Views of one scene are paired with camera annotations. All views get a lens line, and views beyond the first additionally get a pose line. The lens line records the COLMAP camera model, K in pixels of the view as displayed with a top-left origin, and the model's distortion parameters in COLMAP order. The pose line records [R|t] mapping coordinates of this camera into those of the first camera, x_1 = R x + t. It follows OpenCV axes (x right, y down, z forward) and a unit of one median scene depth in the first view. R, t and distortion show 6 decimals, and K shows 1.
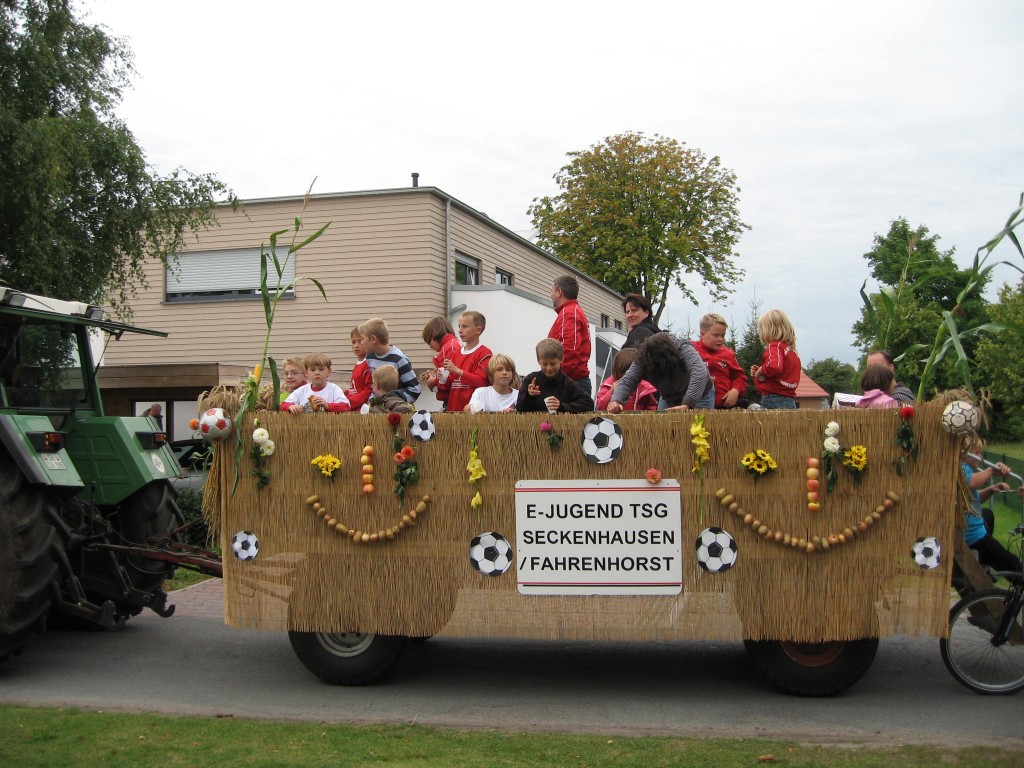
lens RADIAL K [[1112.5, 0, 517.4], [0, 1112.5, 364.2], [0, 0, 1]] dist [-0.133236, 0.108449]
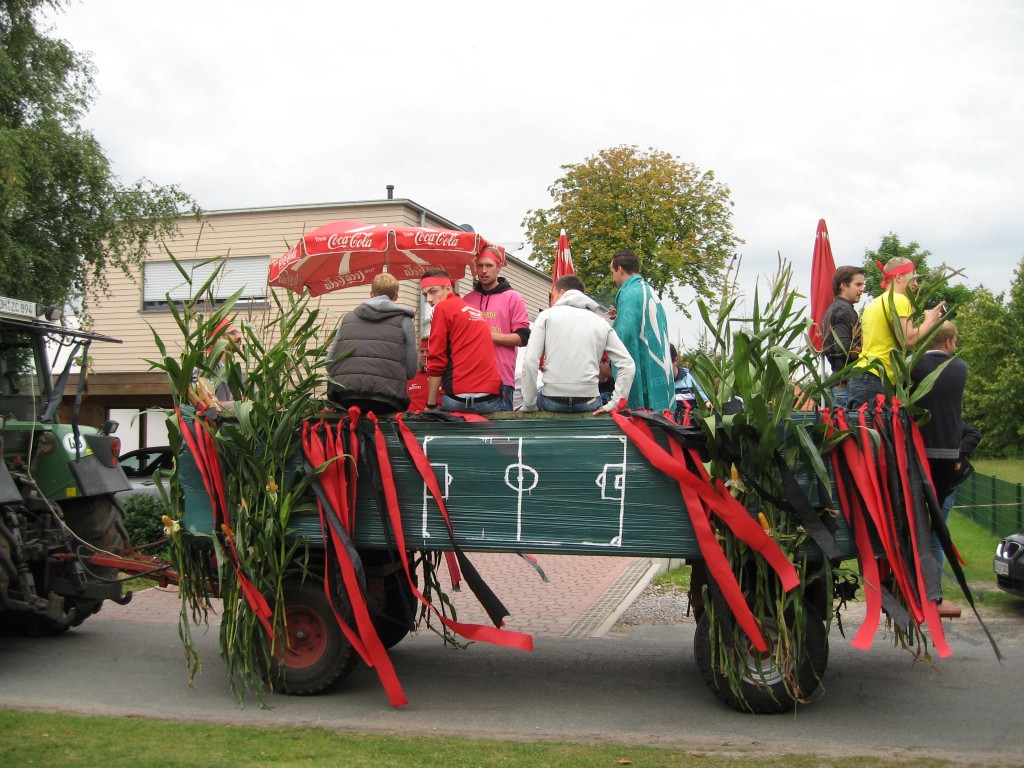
lens RADIAL K [[1112.5, 0, 517.4], [0, 1112.5, 364.2], [0, 0, 1]] dist [-0.133236, 0.108449]
pose [[0.999948, 0.010114, -0.000891, 0.026134], [-0.010122, 0.999895, -0.010338, -0.000374], [0.000787, 0.010346, 0.999946, -0.006869]]
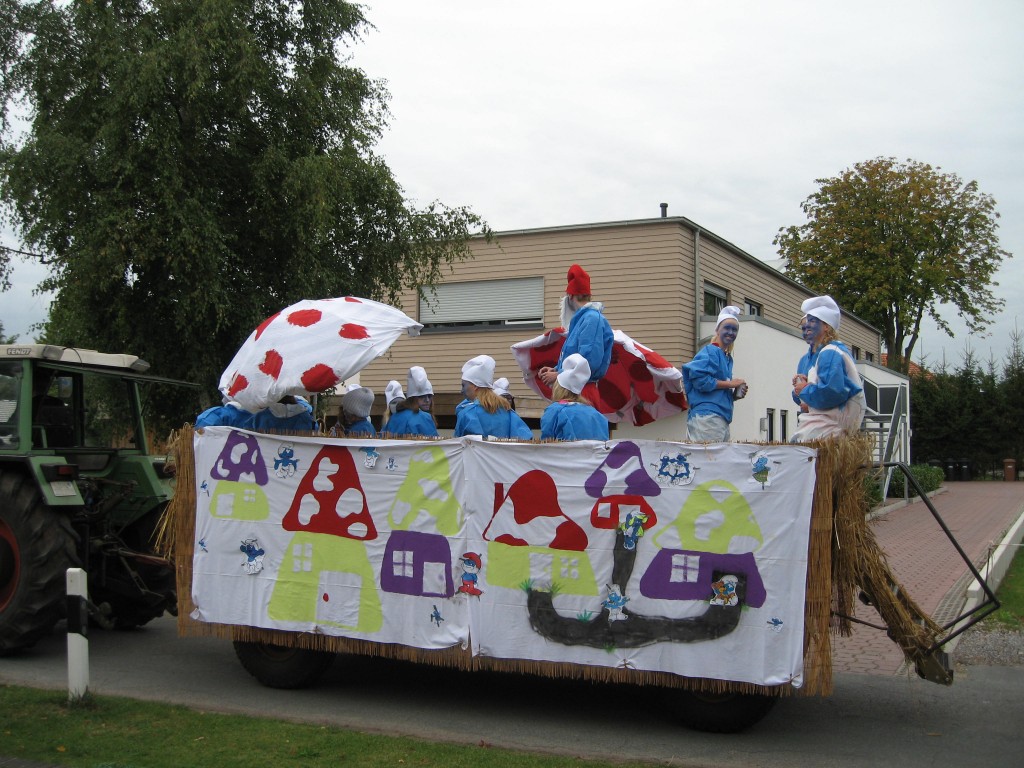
lens RADIAL K [[1112.5, 0, 517.4], [0, 1112.5, 364.2], [0, 0, 1]] dist [-0.133236, 0.108449]
pose [[0.976570, 0.005785, -0.215123, -0.006006], [-0.011824, 0.999571, -0.026795, 0.000036], [0.214876, 0.028711, 0.976219, 0.004227]]
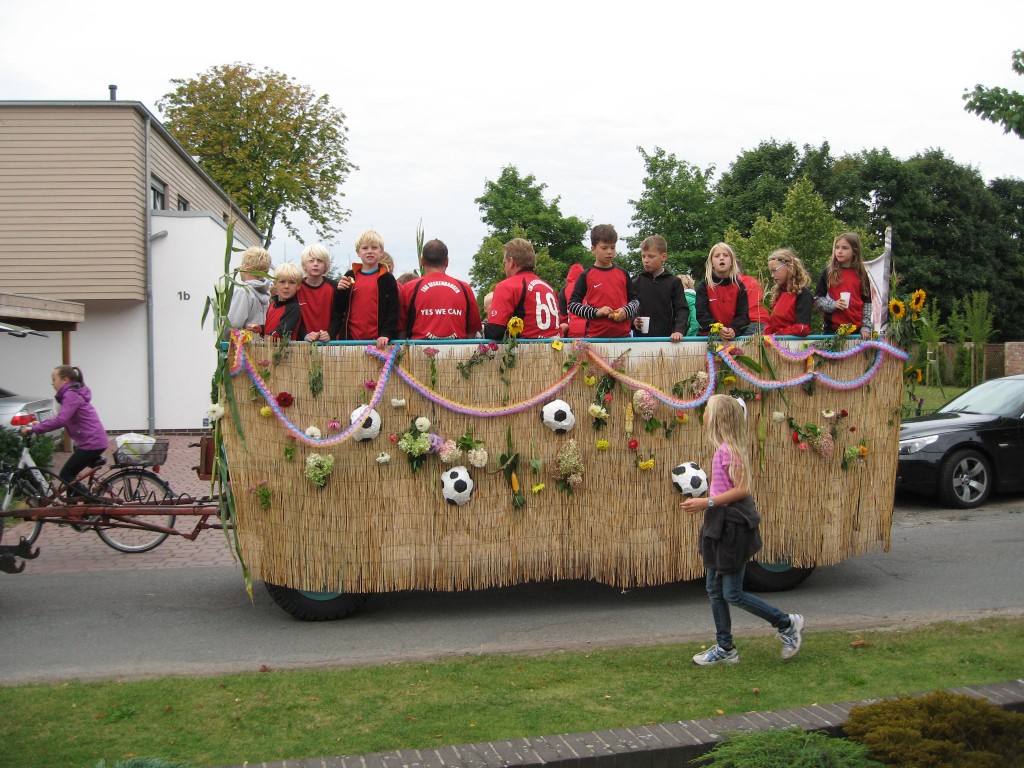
lens RADIAL K [[1112.5, 0, 517.4], [0, 1112.5, 364.2], [0, 0, 1]] dist [-0.133236, 0.108449]
pose [[0.925629, -0.006425, 0.378378, -0.123327], [-0.013350, 0.998679, 0.049618, 0.008296], [-0.378197, -0.050979, 0.924320, 0.033363]]
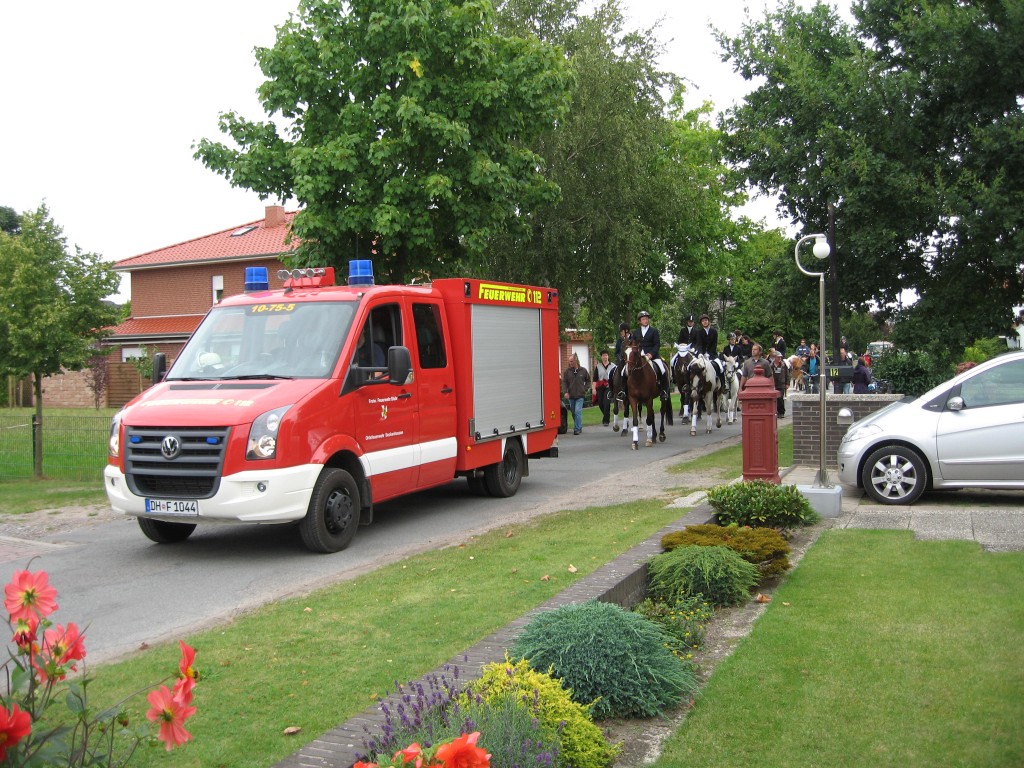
lens RADIAL K [[1110.2, 0, 509.5], [0, 1110.2, 364.3], [0, 0, 1]] dist [-0.155652, 0.153877]
pose [[0.245691, -0.006527, 0.969326, -0.340086], [-0.019499, 0.999742, 0.011674, 0.017776], [-0.969152, -0.021769, 0.245500, 0.142956]]
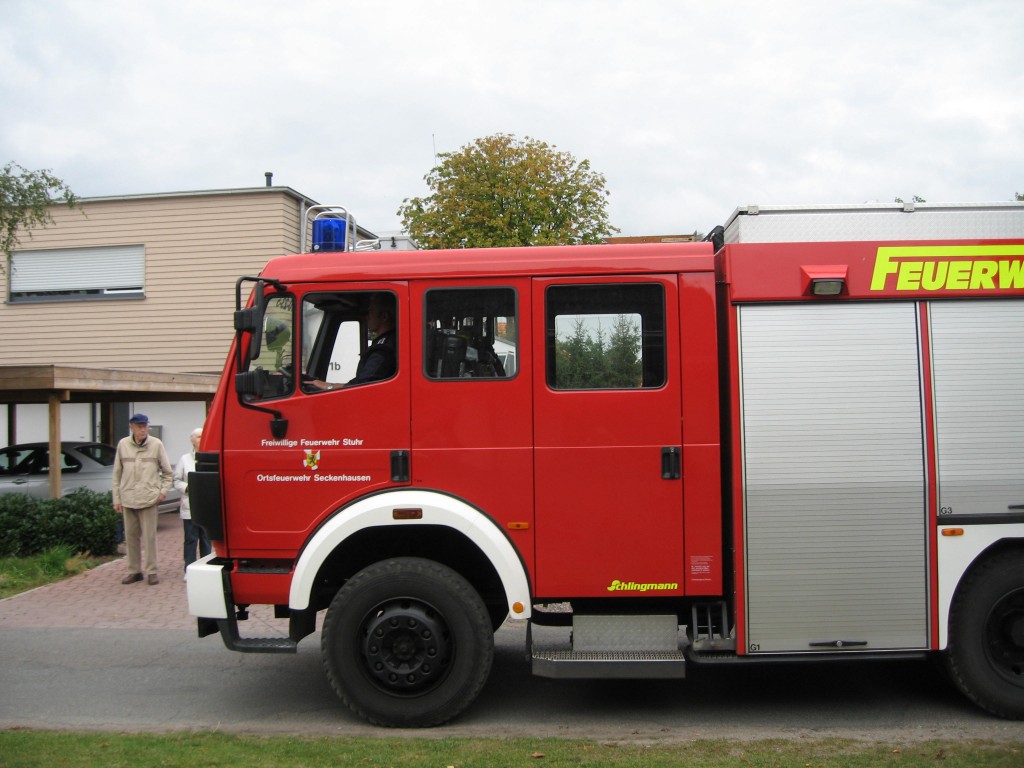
lens RADIAL K [[1112.5, 0, 517.4], [0, 1112.5, 364.2], [0, 0, 1]] dist [-0.133236, 0.108449]
pose [[0.993827, -0.000064, 0.110940, 0.019089], [0.000191, 0.999999, -0.001138, -0.000271], [-0.110940, 0.001153, 0.993826, -0.001135]]
